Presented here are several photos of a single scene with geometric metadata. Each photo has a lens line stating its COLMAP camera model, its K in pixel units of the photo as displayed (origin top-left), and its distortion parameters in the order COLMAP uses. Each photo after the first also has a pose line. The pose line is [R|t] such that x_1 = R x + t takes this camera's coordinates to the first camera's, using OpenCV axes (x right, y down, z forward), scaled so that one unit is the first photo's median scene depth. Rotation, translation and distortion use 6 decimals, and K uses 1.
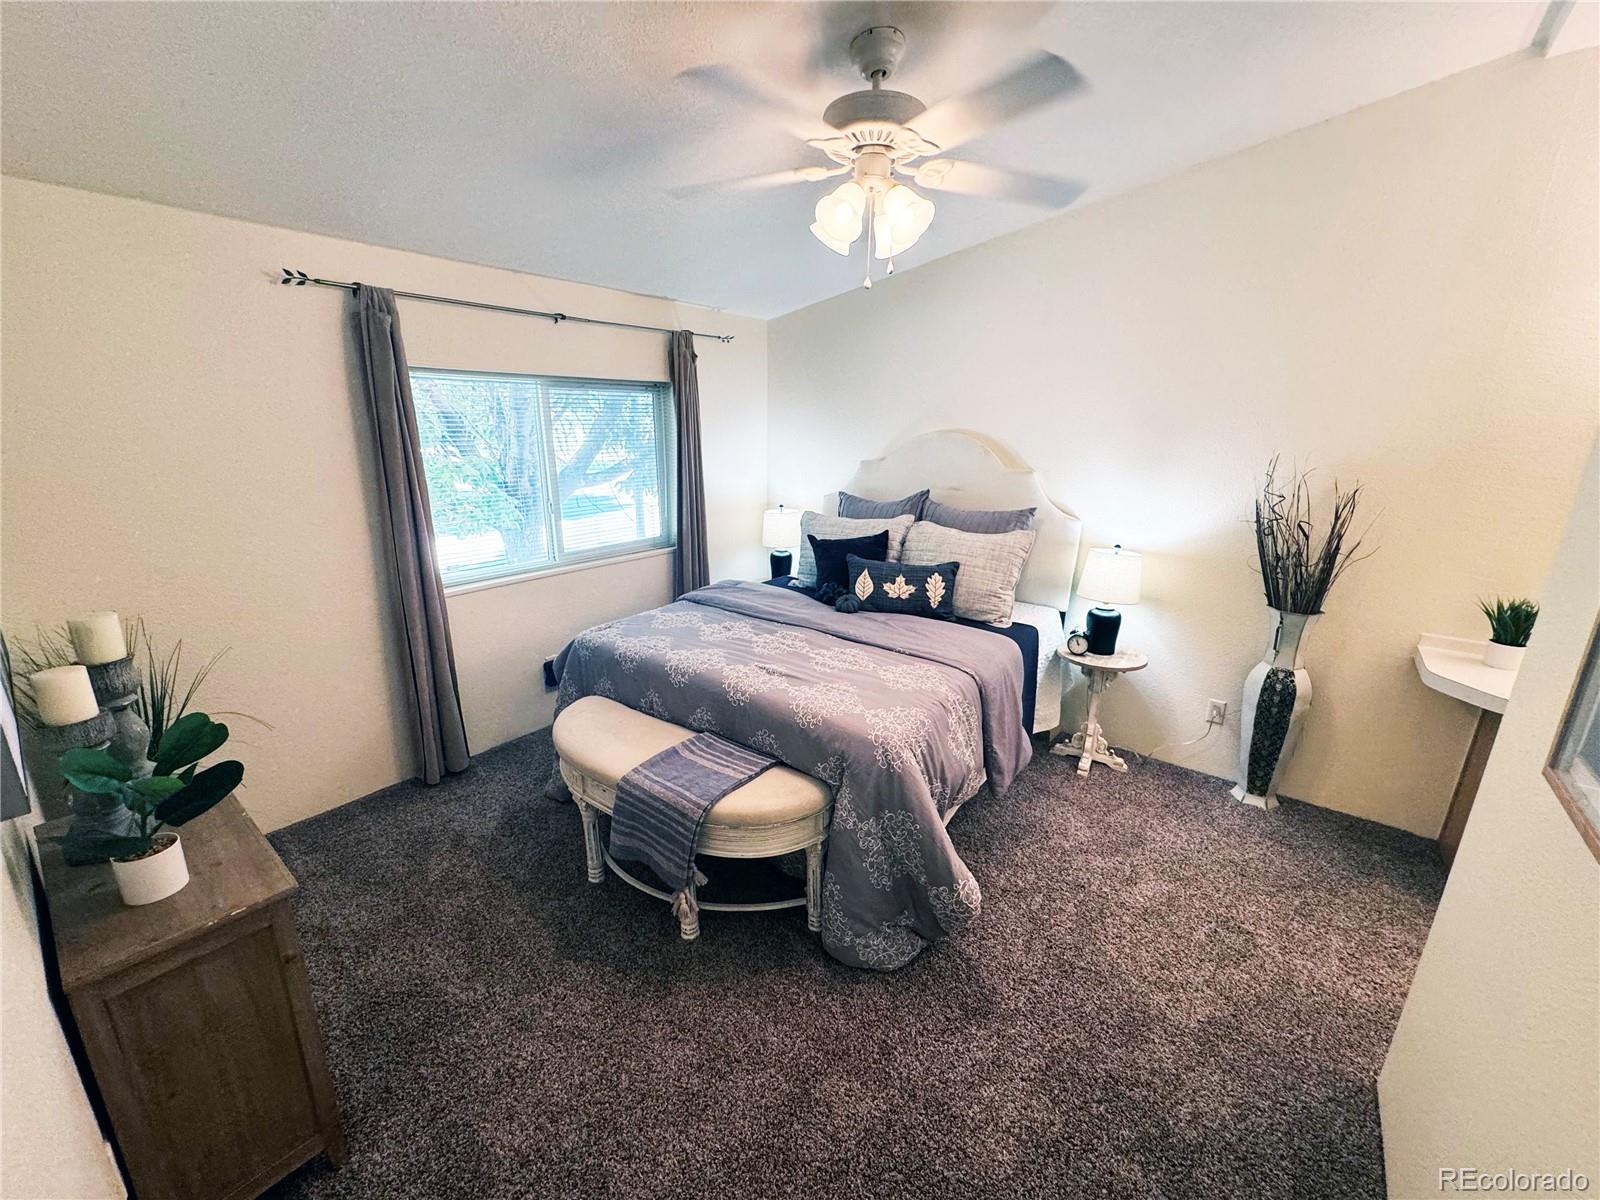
lens RADIAL K [[638.6, 0, 805.1], [0, 638.6, 593.3], [0, 0, 1]] dist [0.000480, 0.000911]
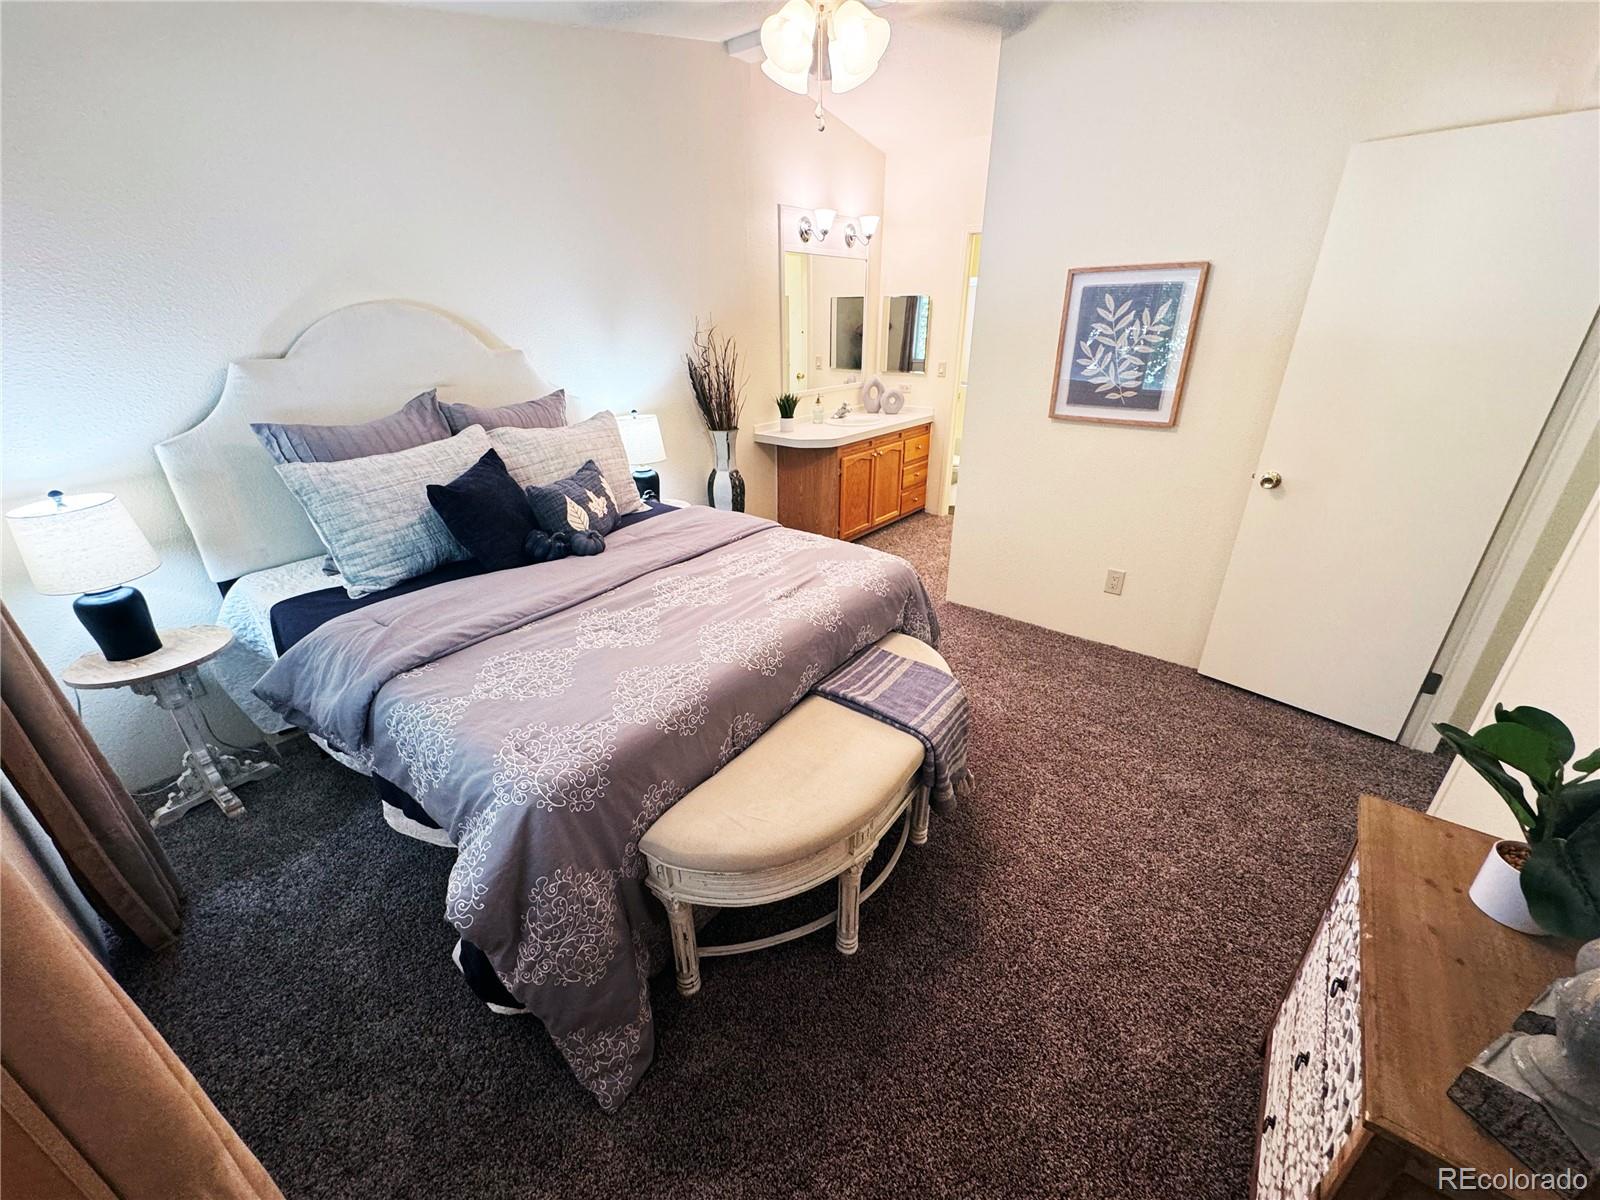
lens RADIAL K [[638.6, 0, 801.0], [0, 638.6, 609.3], [0, 0, 1]] dist [0.000480, 0.000911]
pose [[0.013599, -0.436398, 0.899651, -0.704566], [0.276472, 0.866299, 0.416041, -0.175900], [-0.960926, 0.243071, 0.132433, 0.758190]]
